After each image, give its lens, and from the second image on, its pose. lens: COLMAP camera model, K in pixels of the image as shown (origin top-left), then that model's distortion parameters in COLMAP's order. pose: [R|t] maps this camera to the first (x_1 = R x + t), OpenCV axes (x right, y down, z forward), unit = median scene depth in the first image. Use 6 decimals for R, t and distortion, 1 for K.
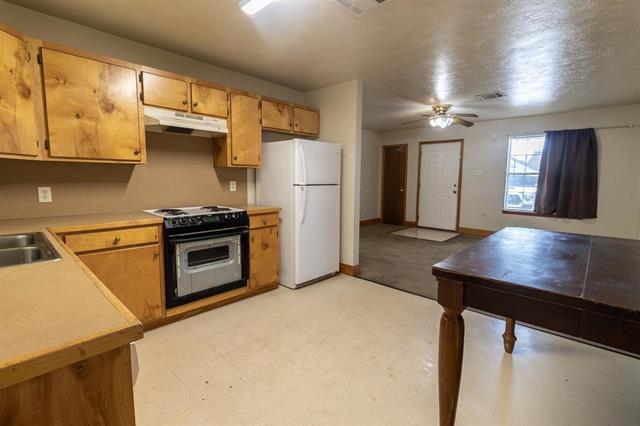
lens RADIAL K [[298.8, 0, 320.0], [0, 298.8, 213.0], [0, 0, 1]] dist [0.009391, -0.000294]
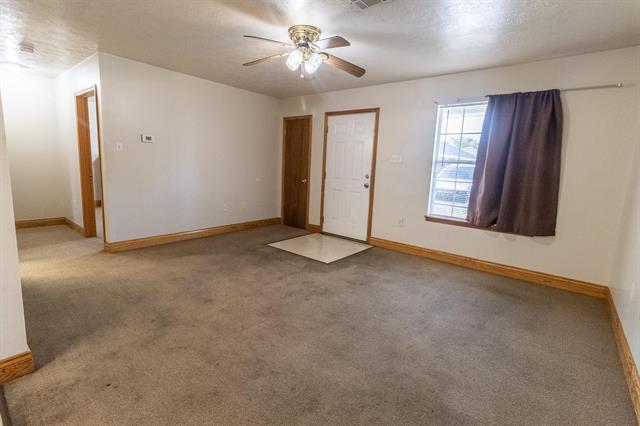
lens RADIAL K [[298.8, 0, 320.0], [0, 298.8, 213.0], [0, 0, 1]] dist [0.009391, -0.000294]
pose [[0.996750, 0.025919, 0.076279, 0.325815], [-0.028951, 0.998823, 0.038921, -0.035173], [-0.075180, -0.041003, 0.996327, 0.353554]]
